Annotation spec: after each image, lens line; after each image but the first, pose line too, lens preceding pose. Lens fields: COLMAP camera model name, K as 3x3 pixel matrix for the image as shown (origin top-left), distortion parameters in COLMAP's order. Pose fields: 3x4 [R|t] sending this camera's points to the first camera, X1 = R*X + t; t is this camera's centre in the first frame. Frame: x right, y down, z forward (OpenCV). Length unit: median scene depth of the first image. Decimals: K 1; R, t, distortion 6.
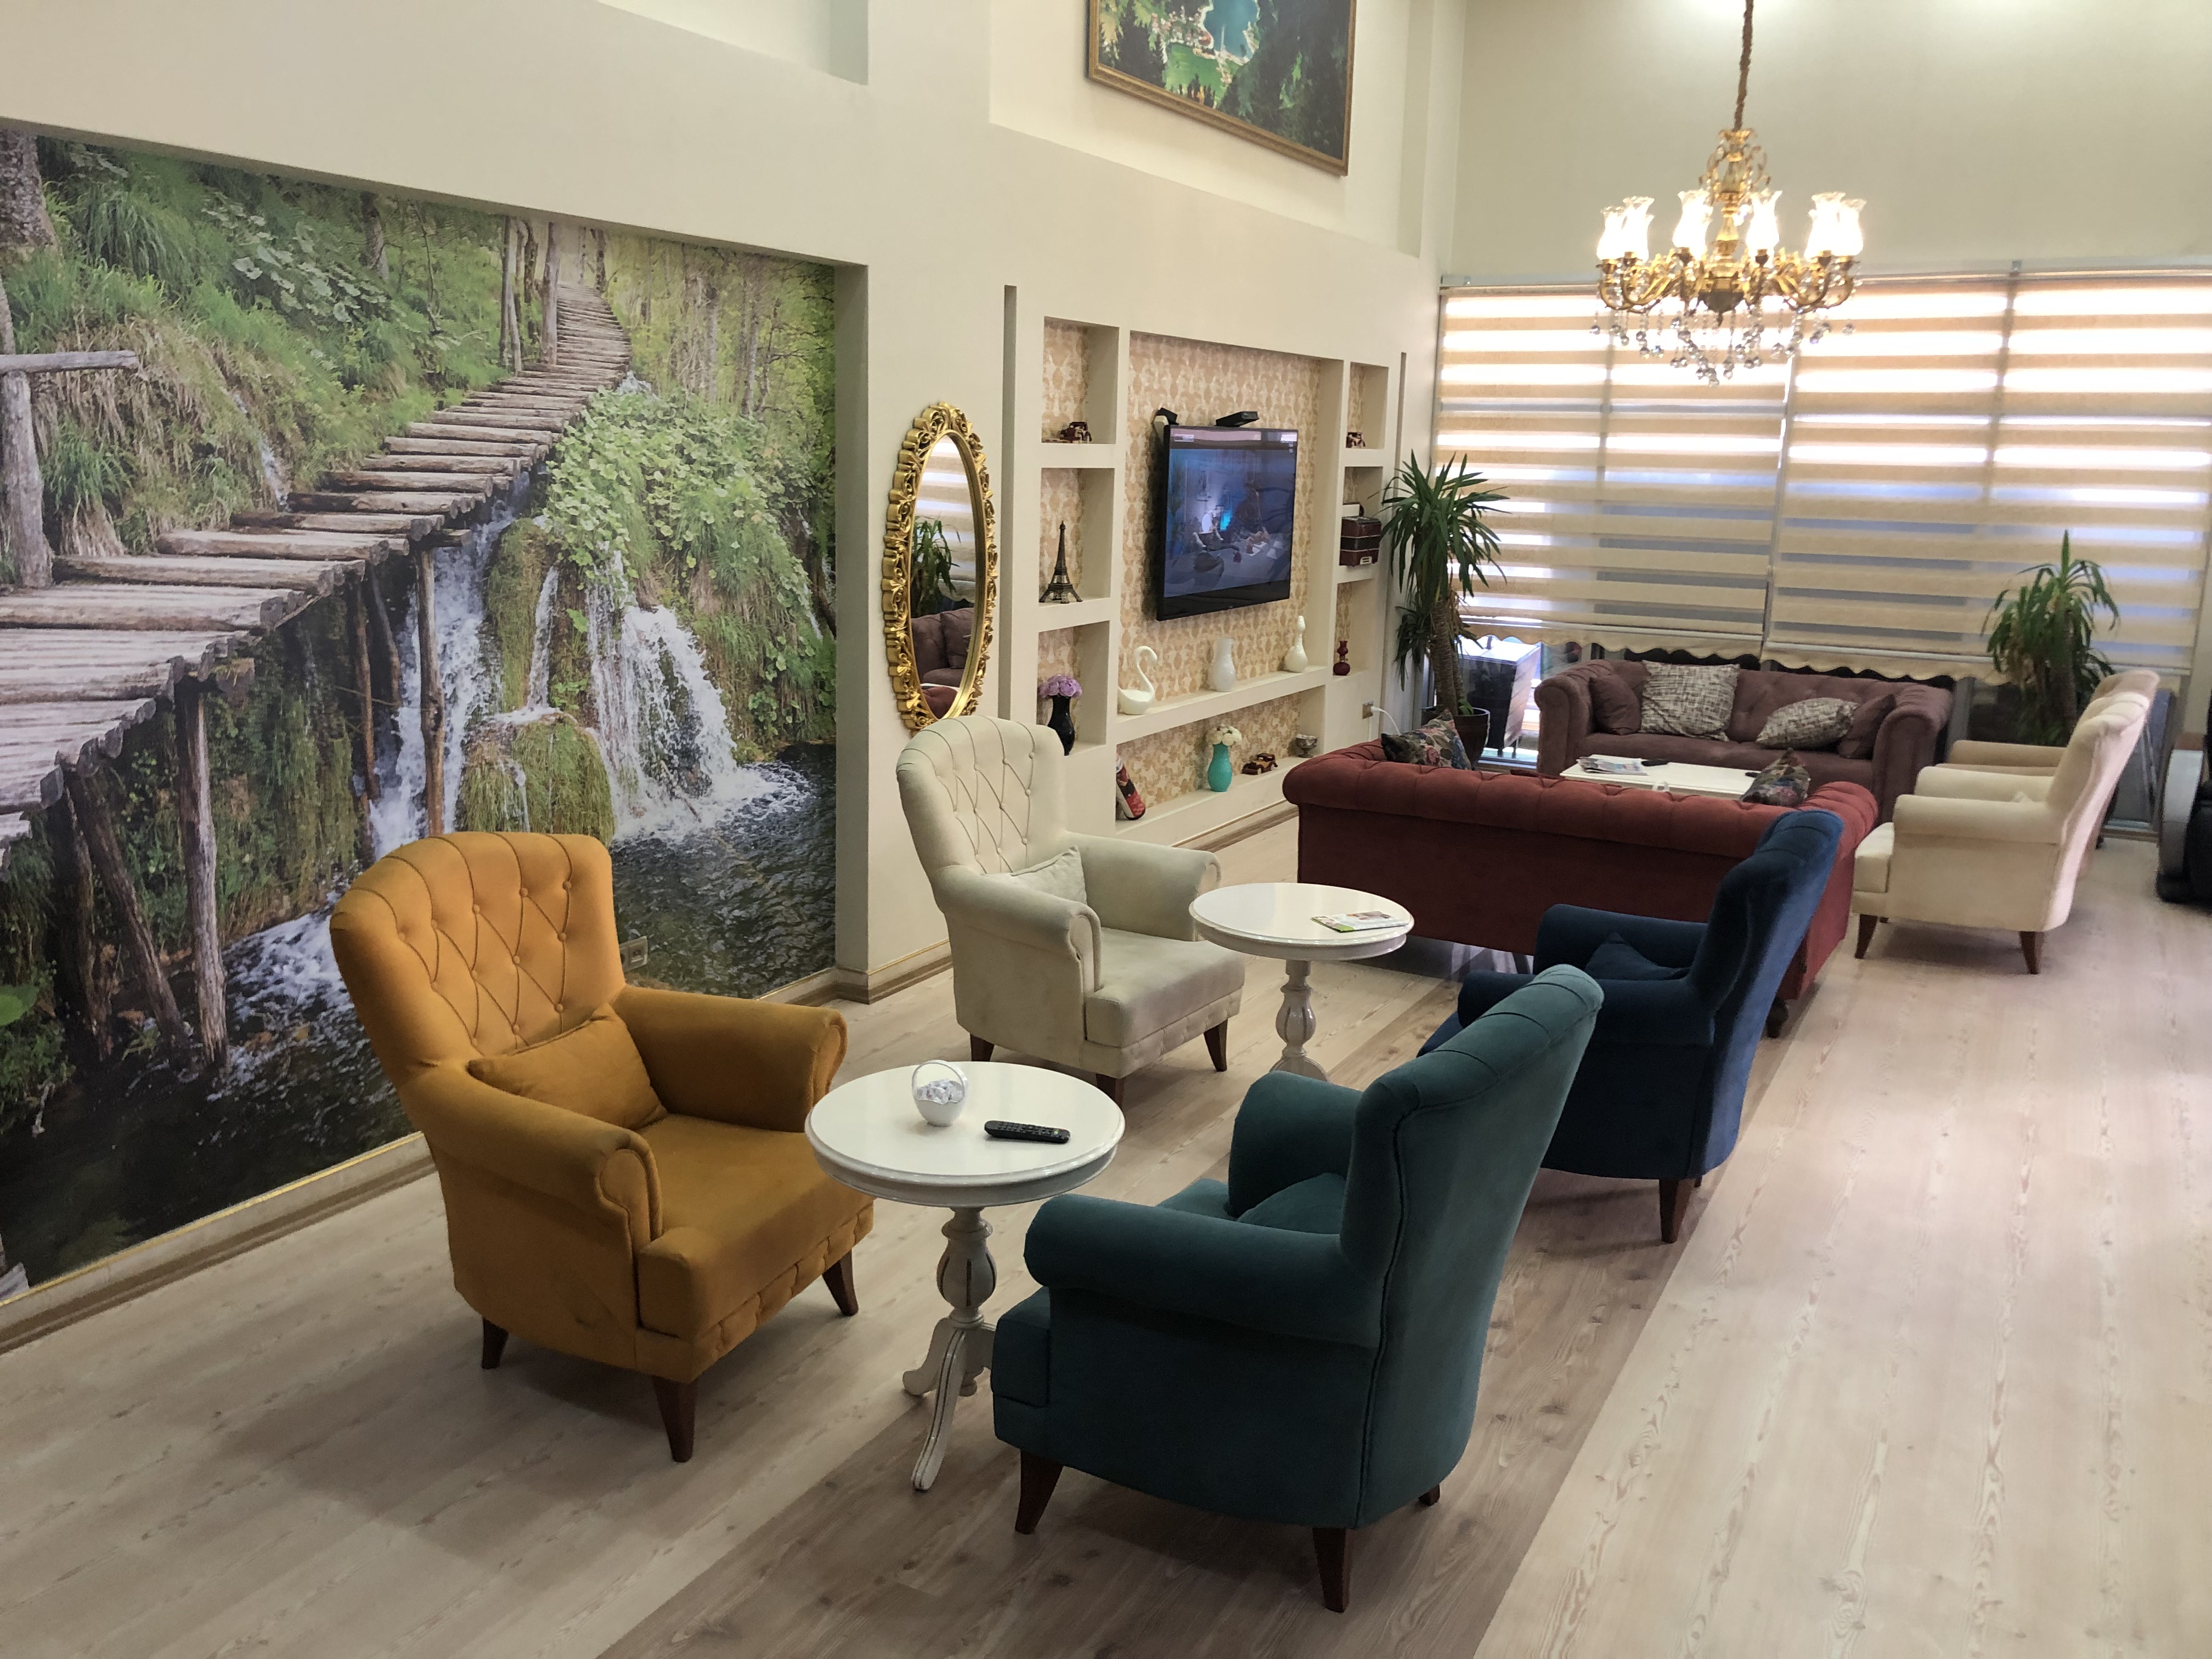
lens RADIAL K [[1834.5, 0, 1100.0], [0, 1834.5, 835.2], [0, 0, 1]] dist [0.035581, -0.039400]
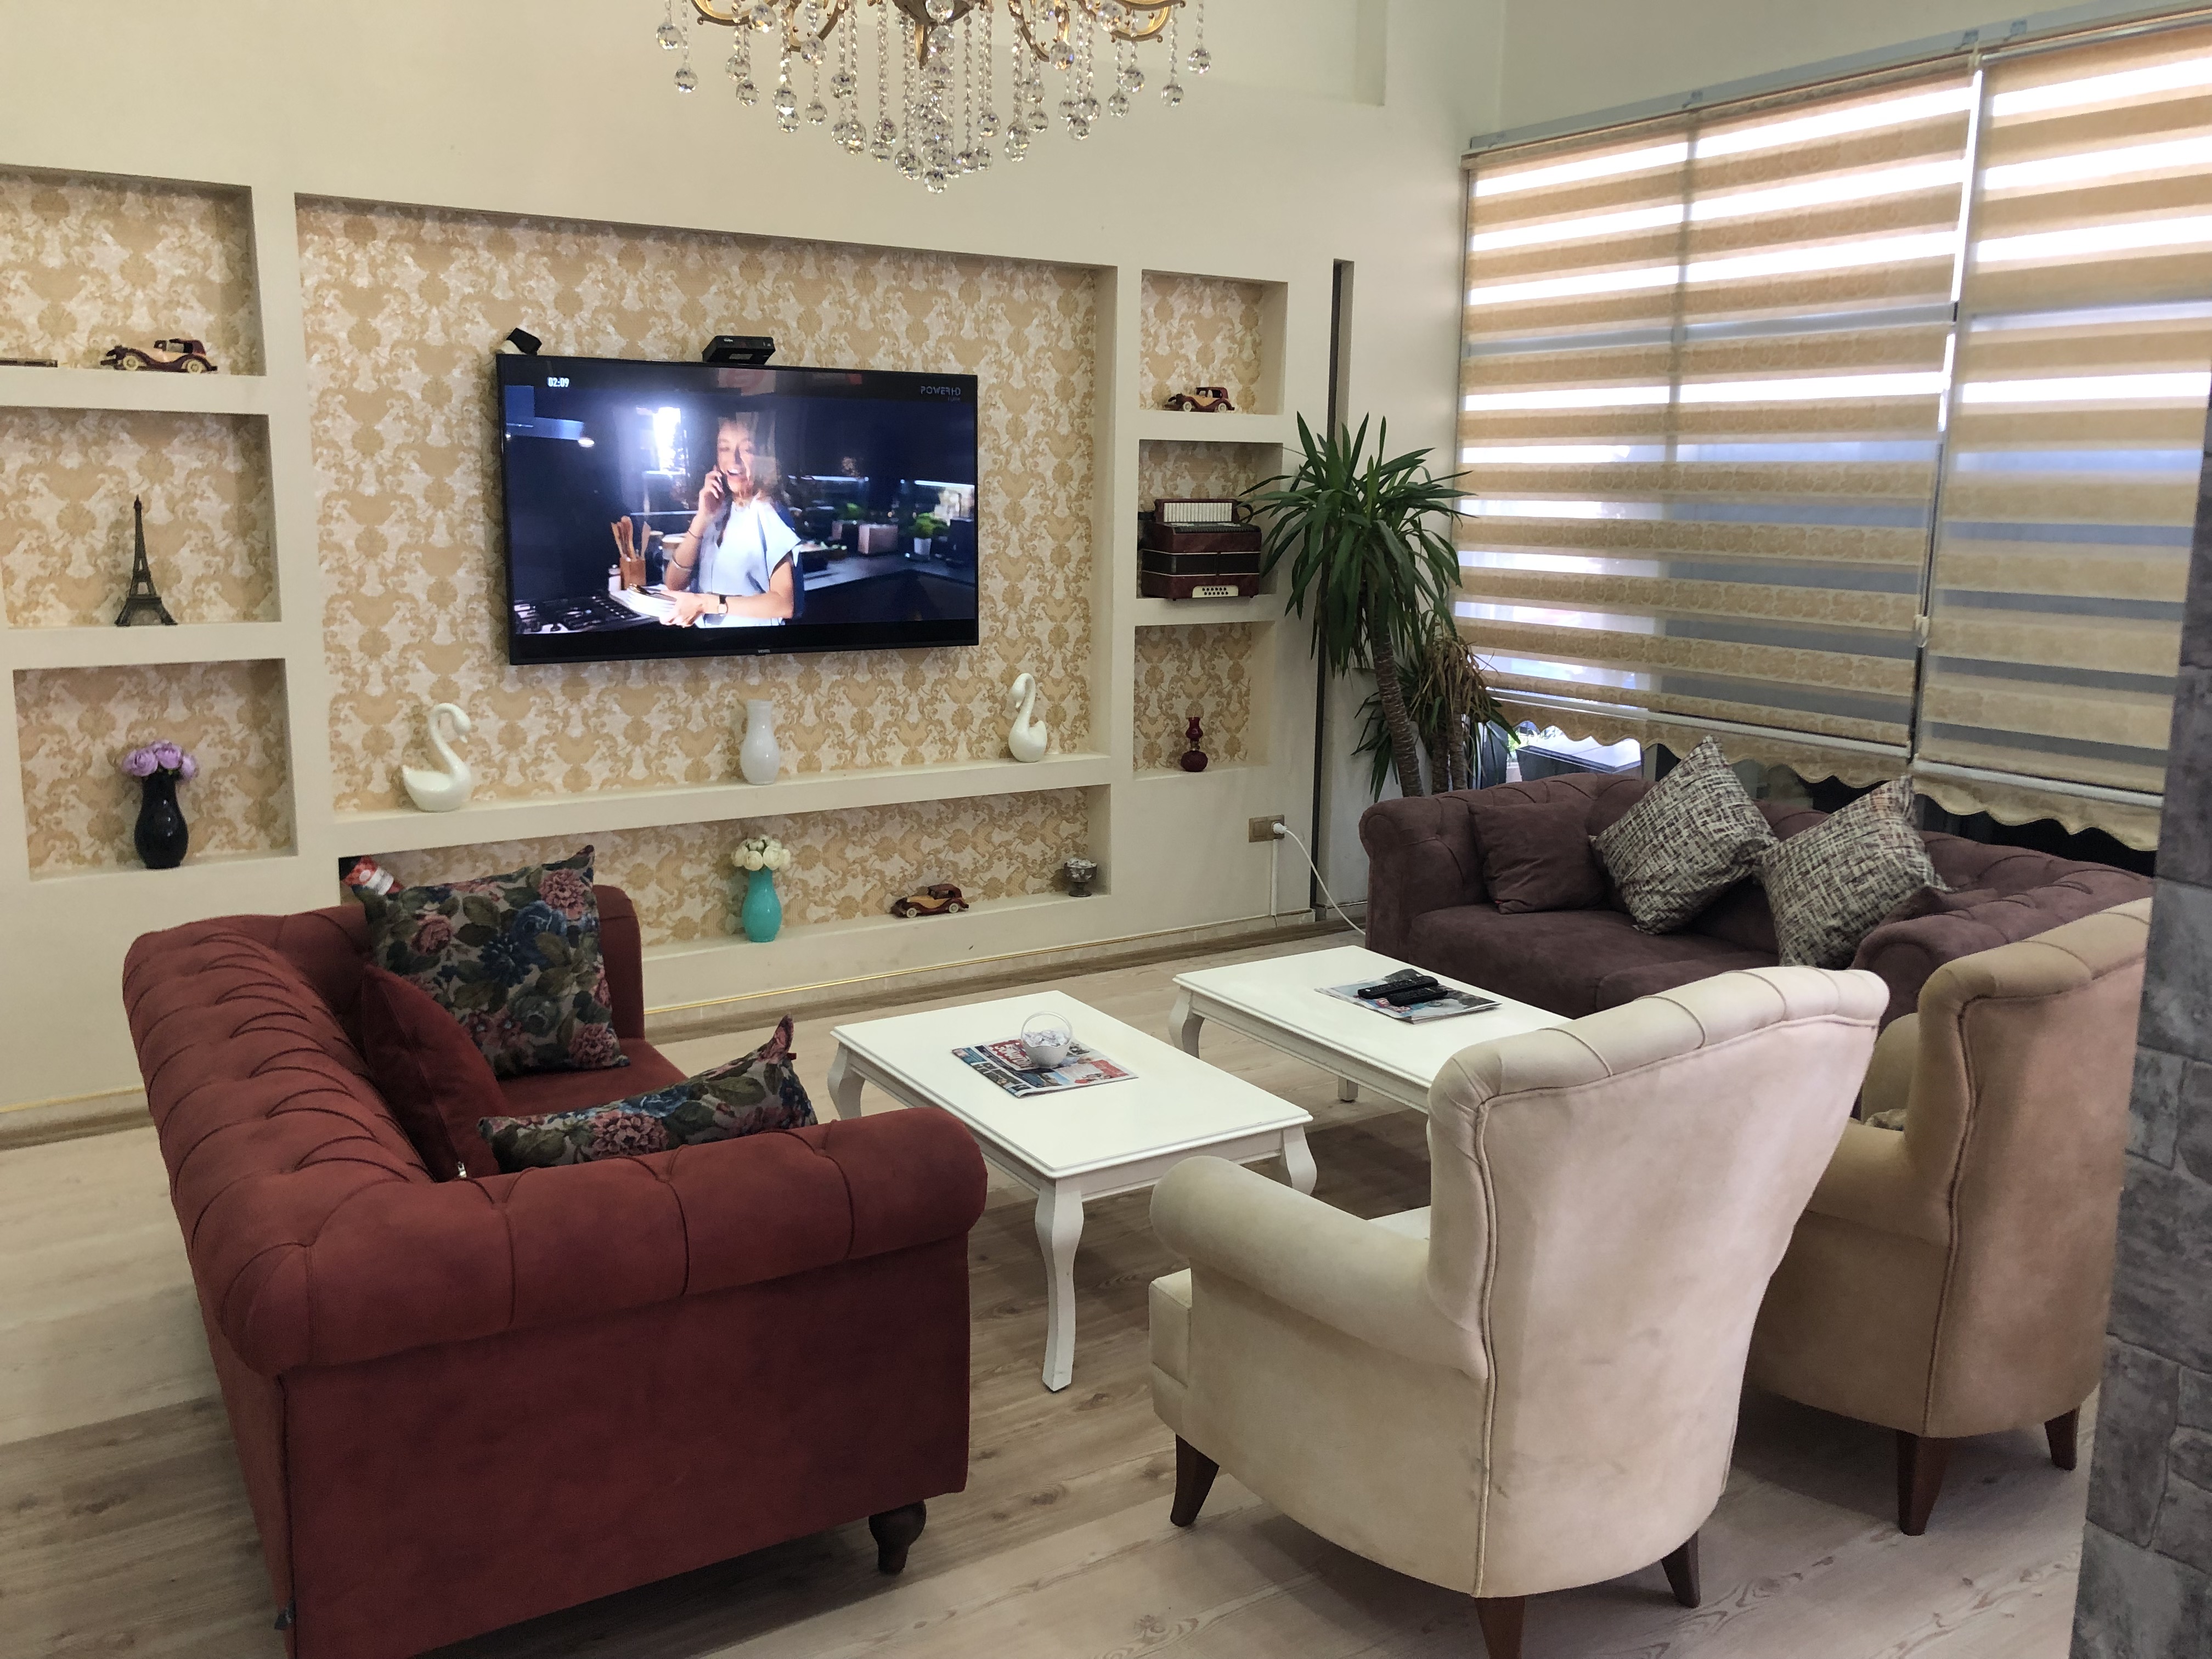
lens RADIAL K [[1834.5, 0, 1111.7], [0, 1834.5, 825.2], [0, 0, 1]] dist [0.035581, -0.039400]
pose [[0.874315, 0.077714, -0.479097, 0.420487], [-0.093399, 0.995588, -0.008953, -0.061745], [0.476287, 0.052575, 0.877716, 0.441772]]
